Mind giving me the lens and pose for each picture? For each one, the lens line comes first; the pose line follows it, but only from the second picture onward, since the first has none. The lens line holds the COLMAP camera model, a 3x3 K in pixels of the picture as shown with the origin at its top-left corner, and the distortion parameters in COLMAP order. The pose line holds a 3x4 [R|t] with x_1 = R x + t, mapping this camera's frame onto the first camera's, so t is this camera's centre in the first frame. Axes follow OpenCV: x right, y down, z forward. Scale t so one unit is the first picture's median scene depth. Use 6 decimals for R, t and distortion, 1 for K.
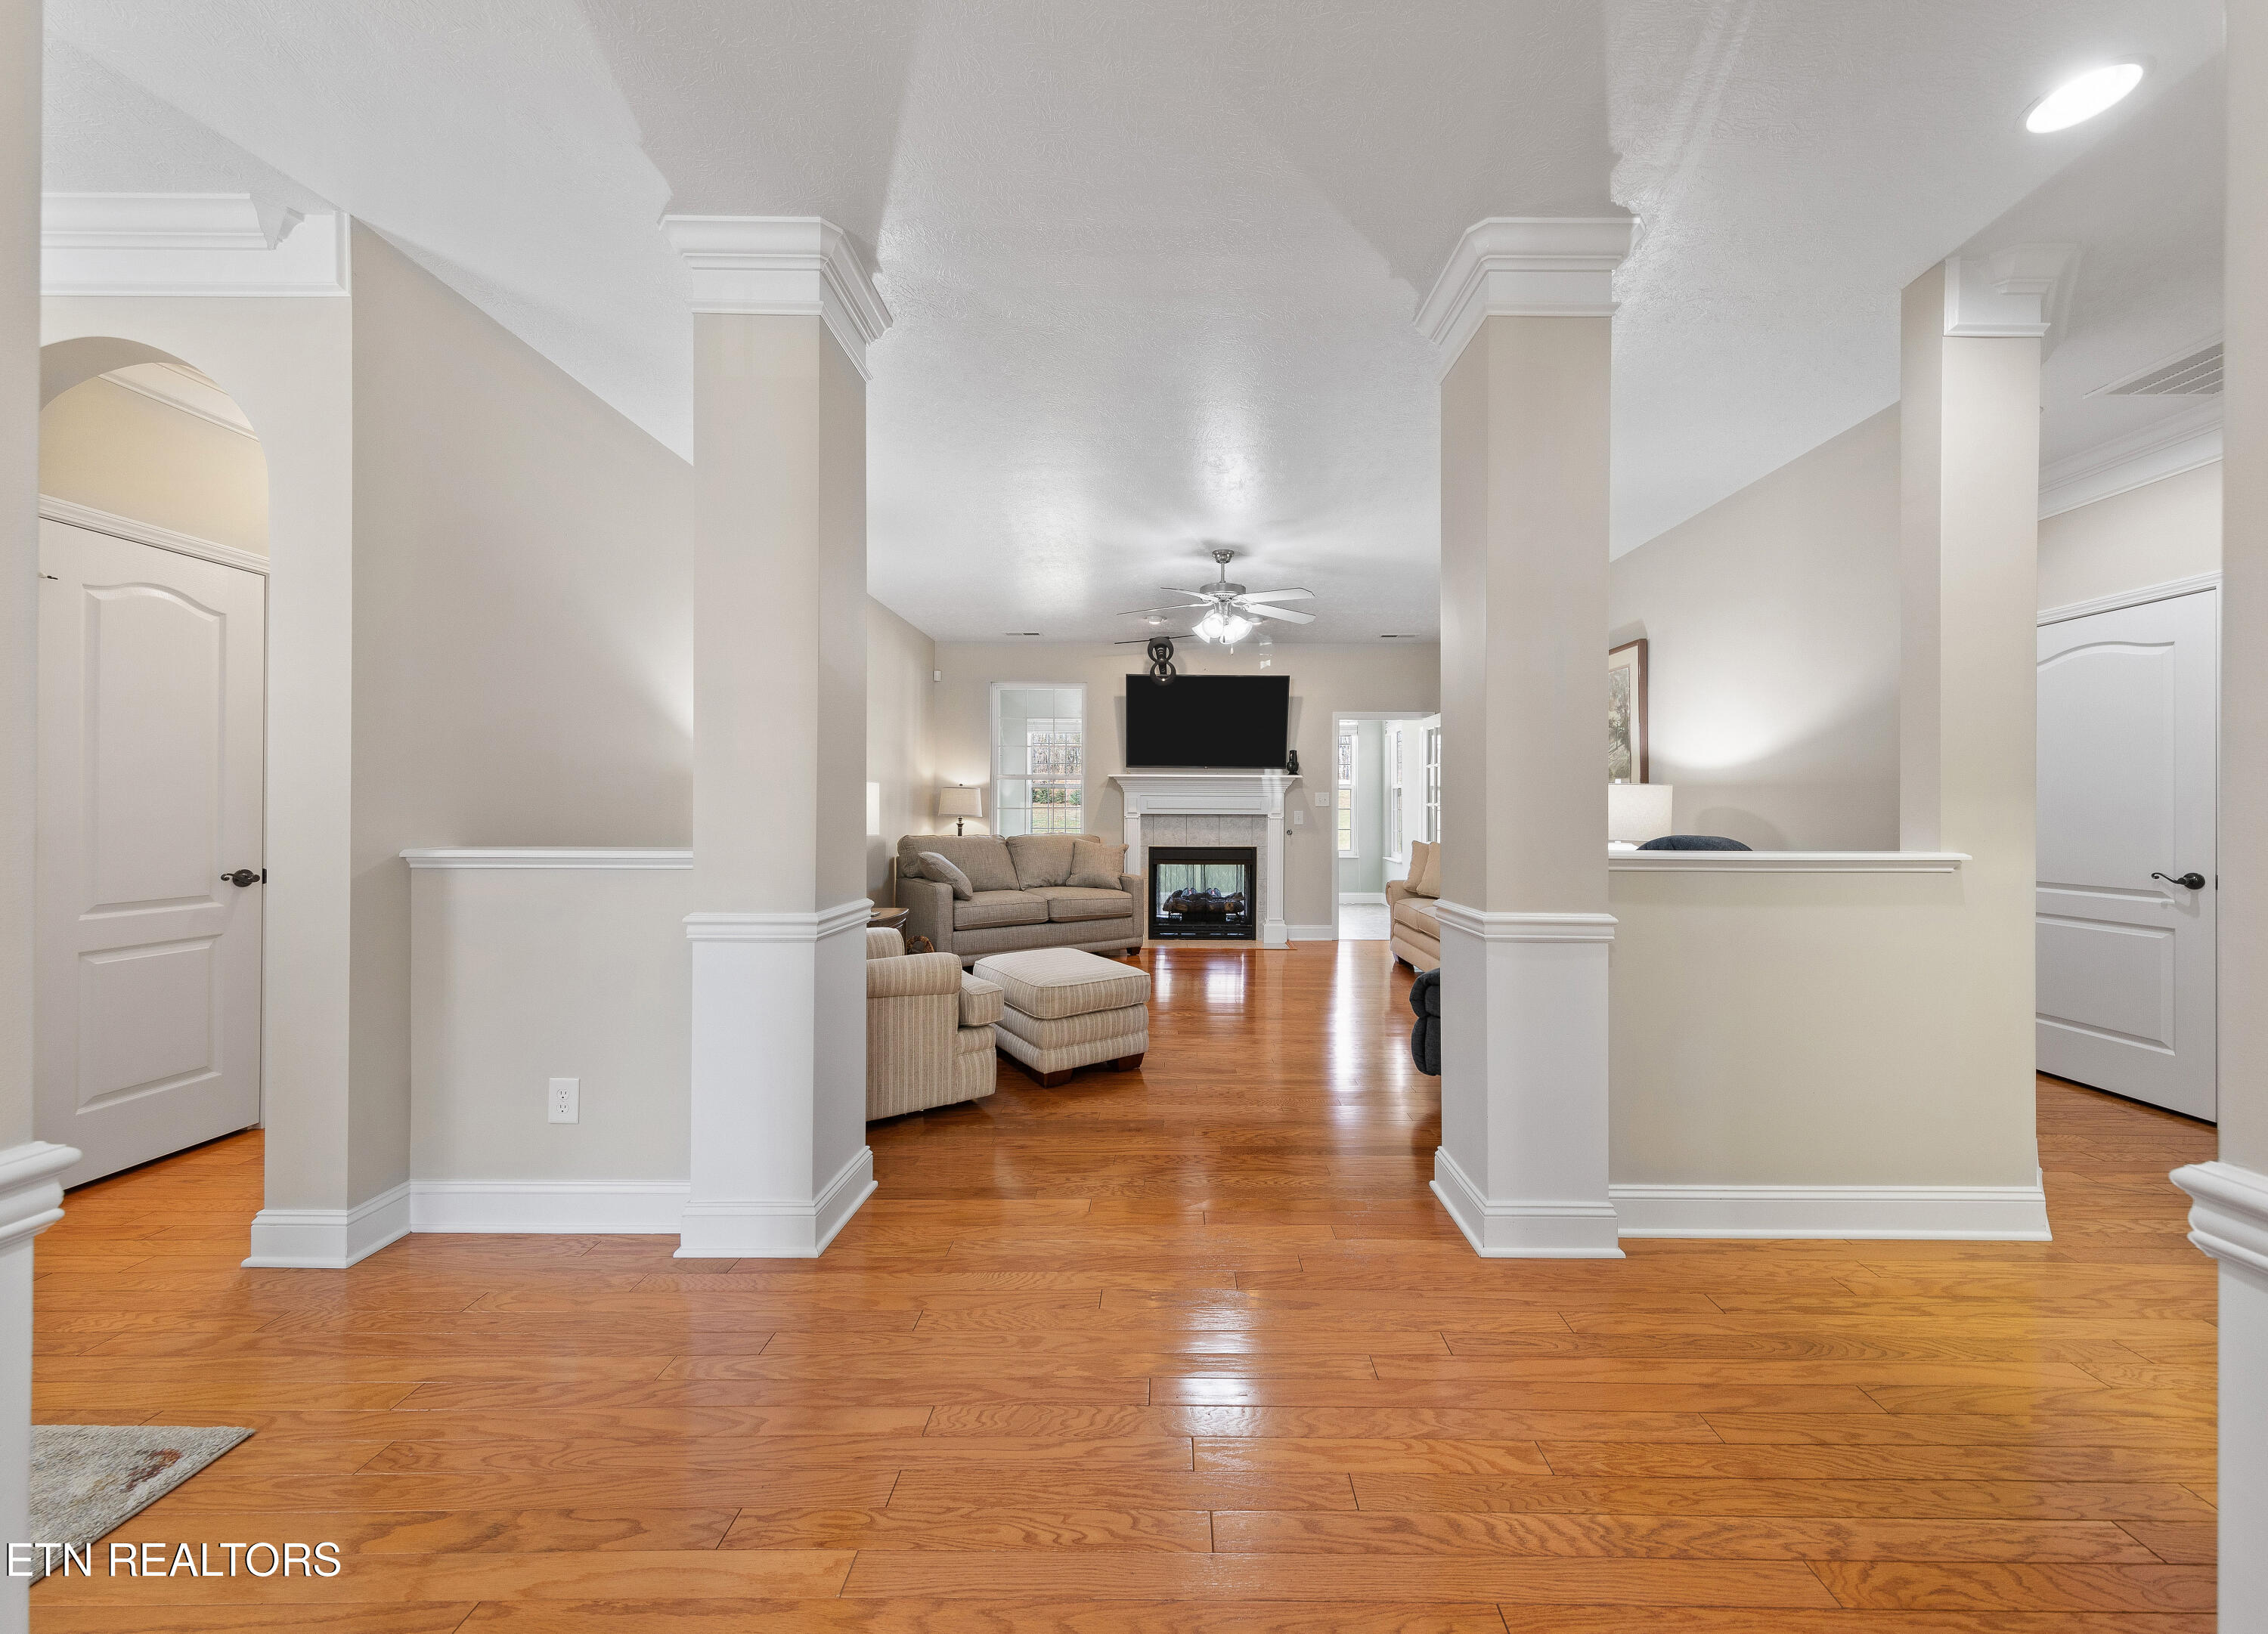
lens RADIAL K [[777.3, 0, 1149.7], [0, 777.3, 799.2], [0, 0, 1]] dist [0.016620, 0.000043]
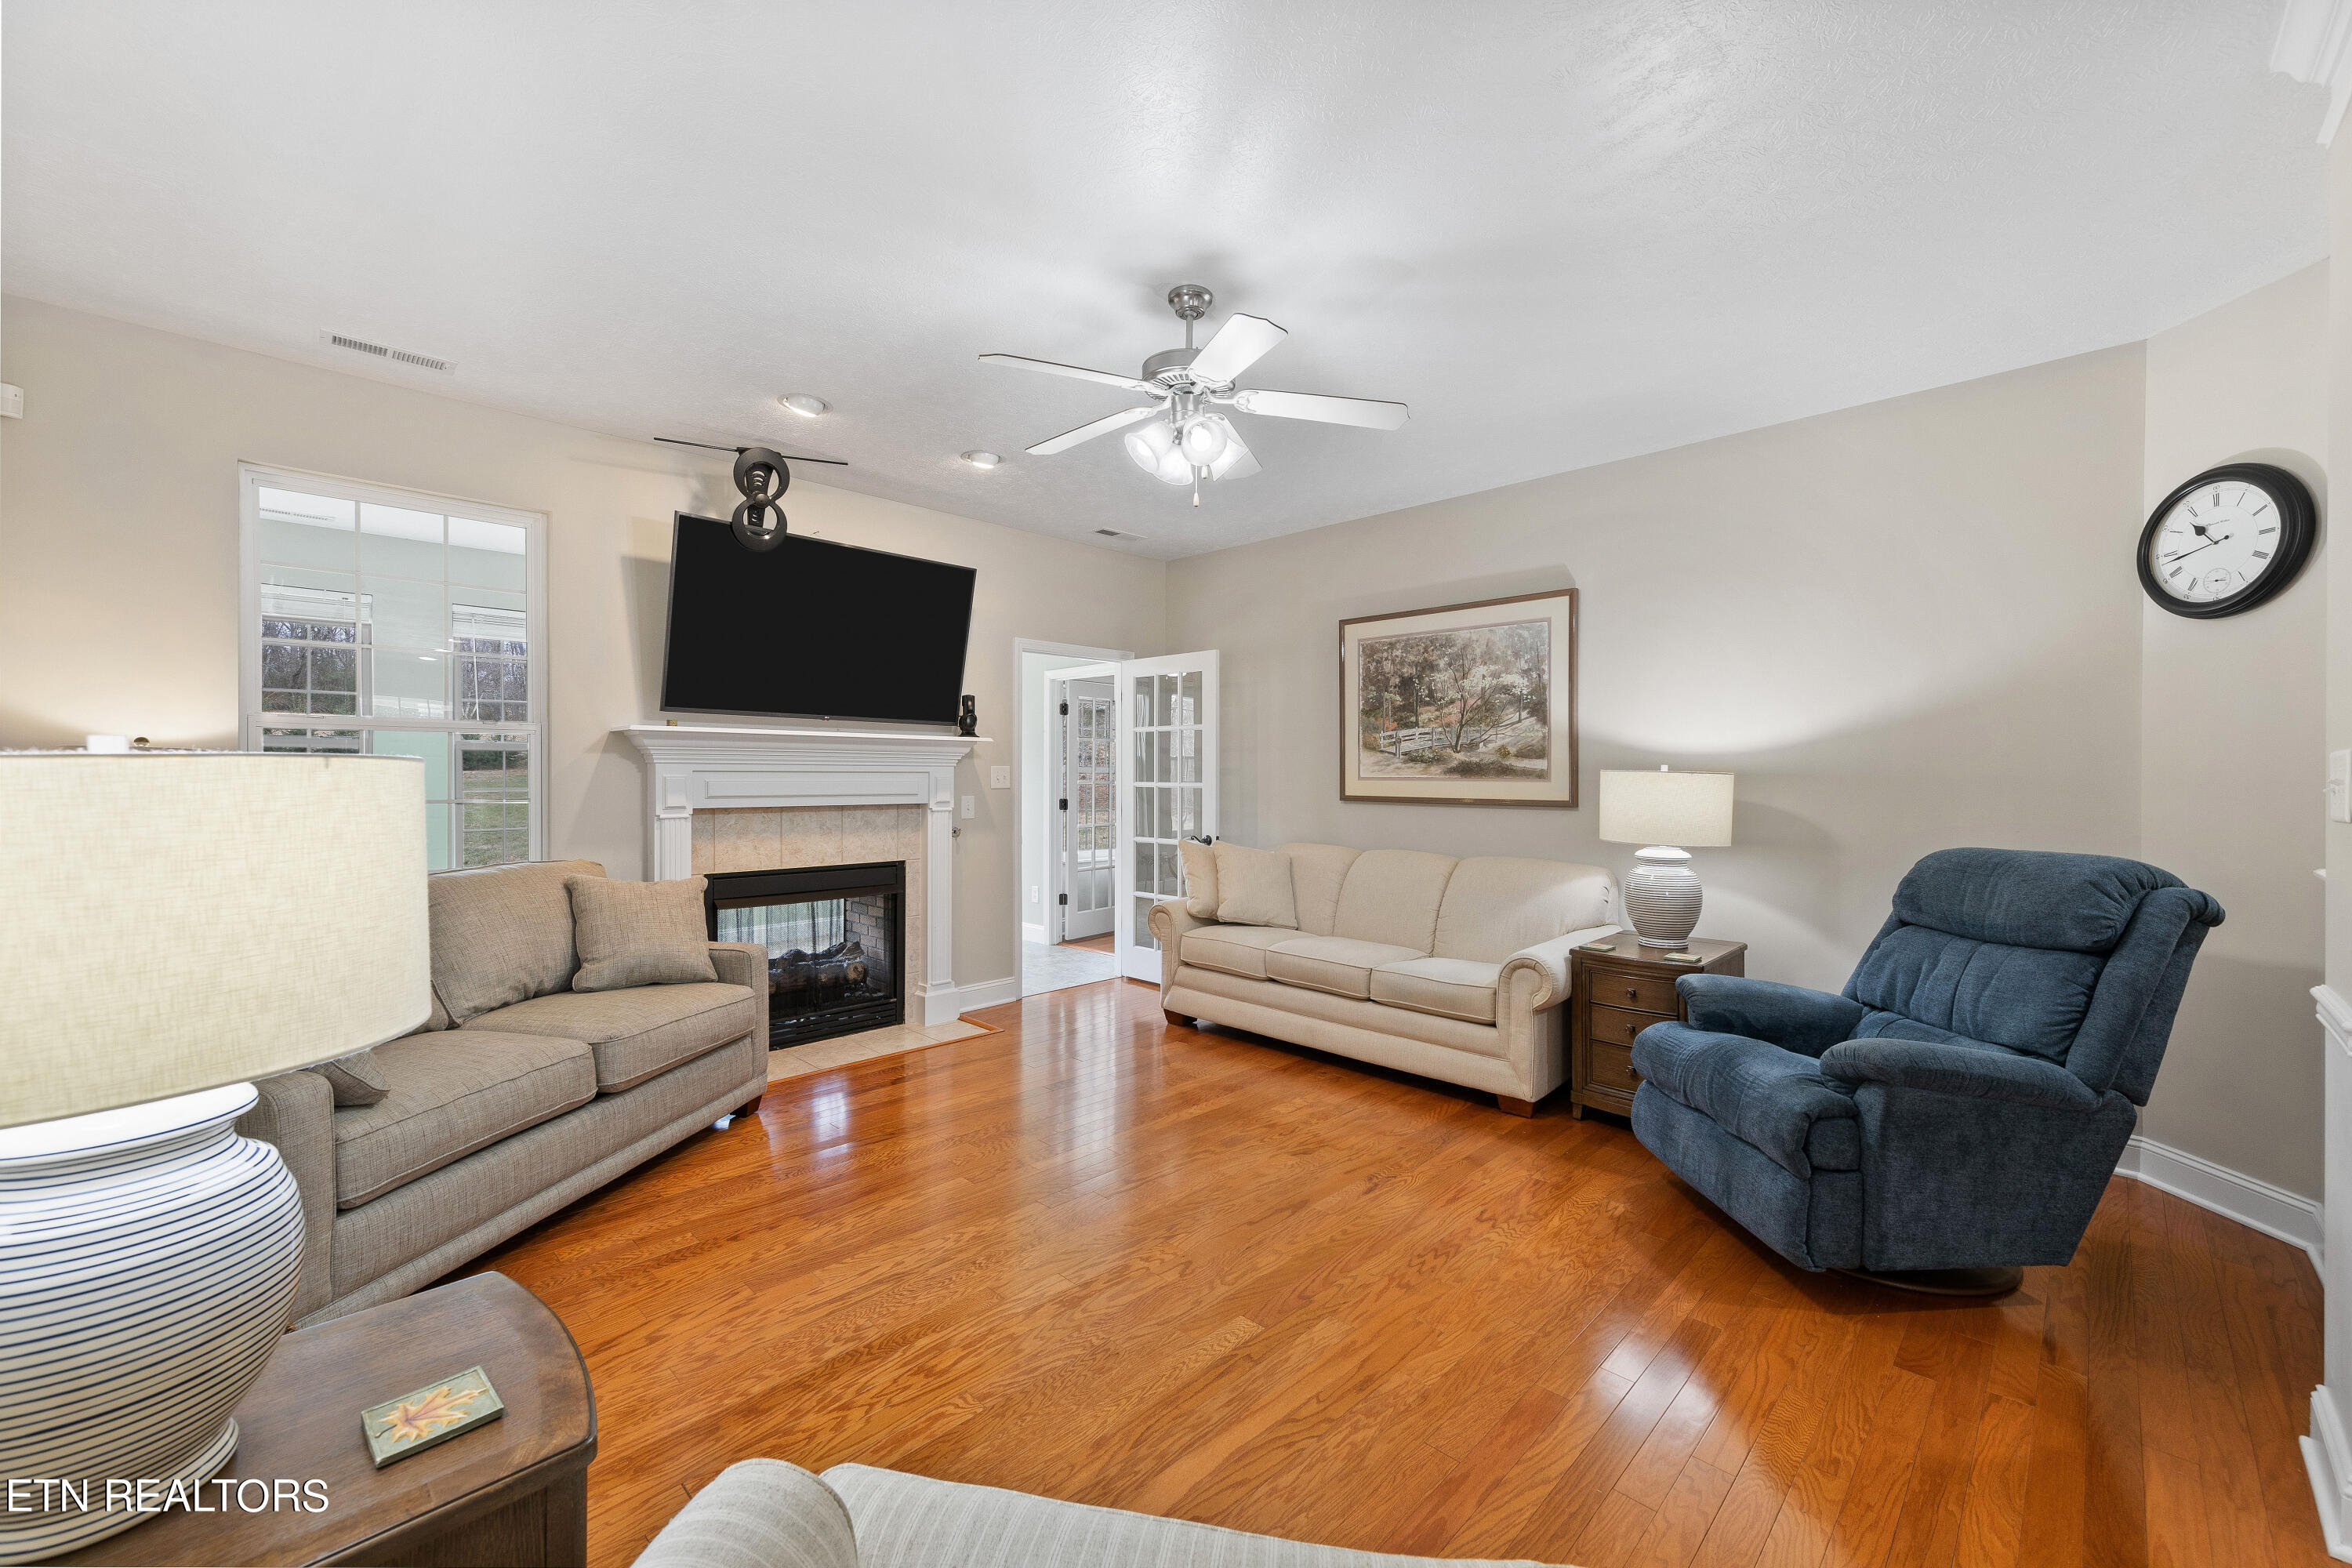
lens RADIAL K [[939.5, 0, 1171.2], [0, 939.5, 770.9], [0, 0, 1]] dist [0.008985, -0.002079]
pose [[0.697443, -0.000046, 0.716641, -0.247236], [-0.009448, 0.999912, 0.009259, -0.014335], [-0.716578, -0.013228, 0.697381, 0.422354]]
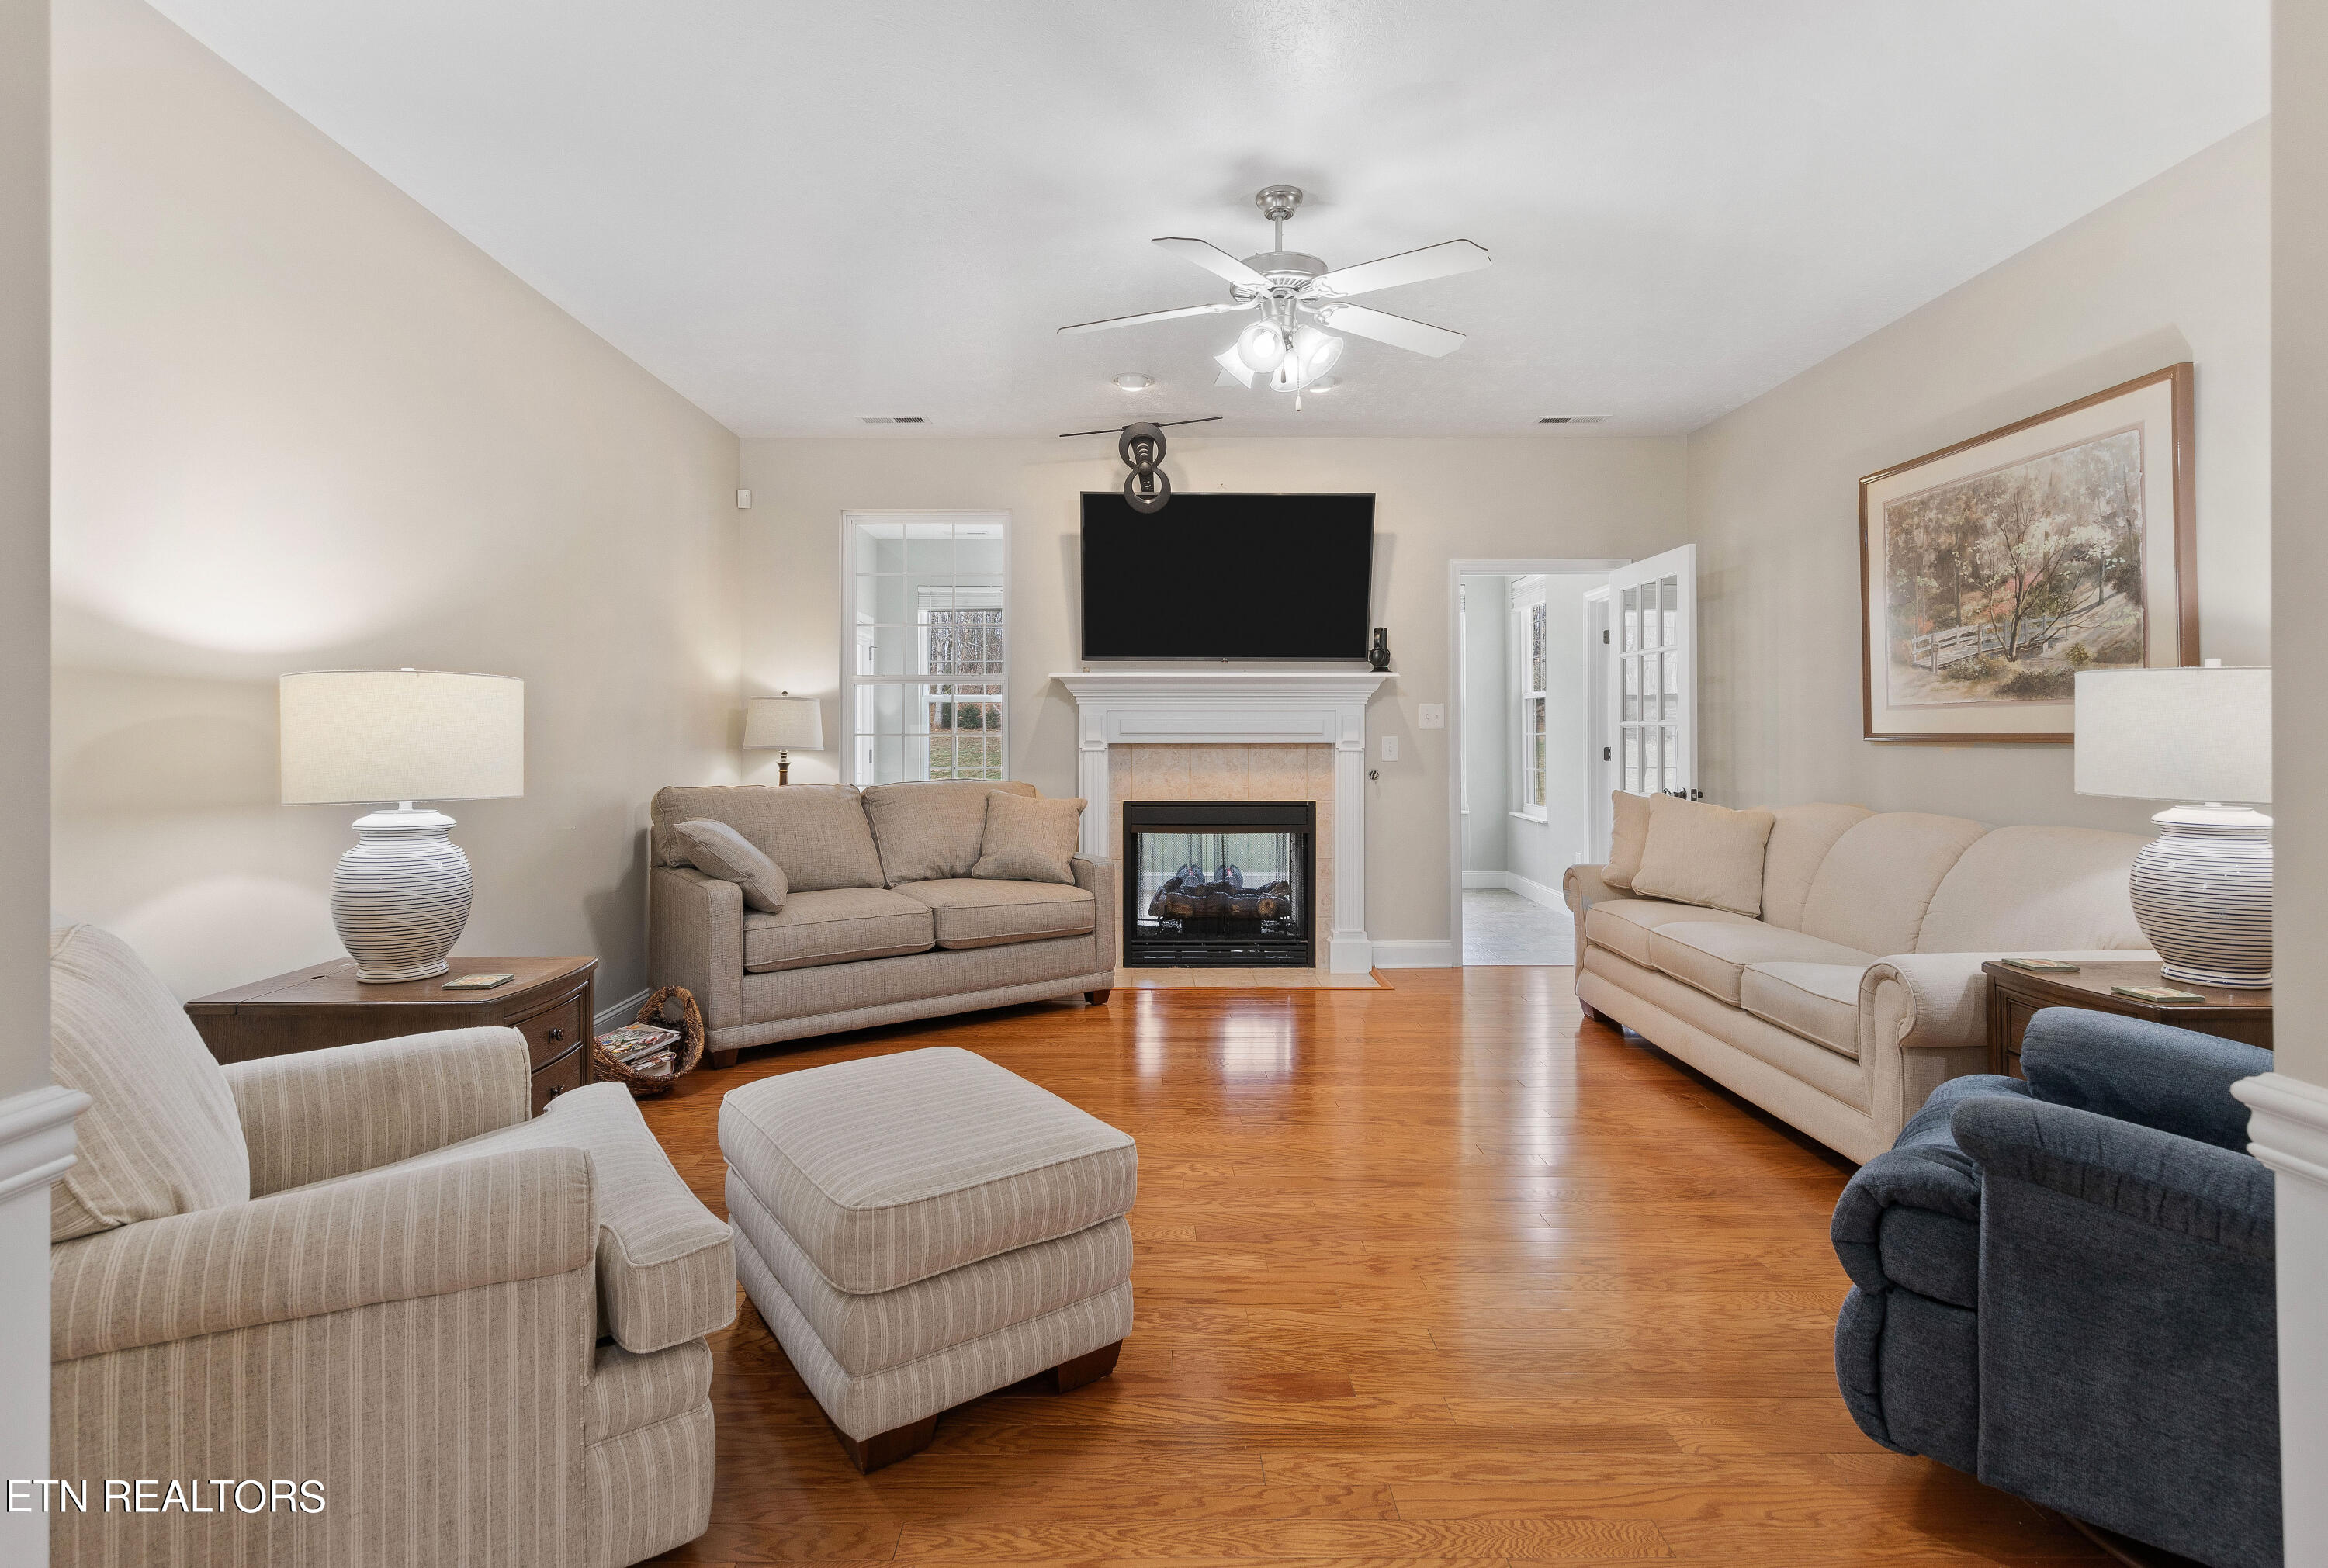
lens RADIAL K [[1091.9, 0, 1127.9], [0, 1091.9, 719.8], [0, 0, 1]] dist [0.014047, -0.002312]
pose [[0.999958, -0.005277, 0.007529, -0.003843], [0.005289, 0.999985, -0.001572, 0.003548], [-0.007520, 0.001612, 0.999970, 0.237486]]
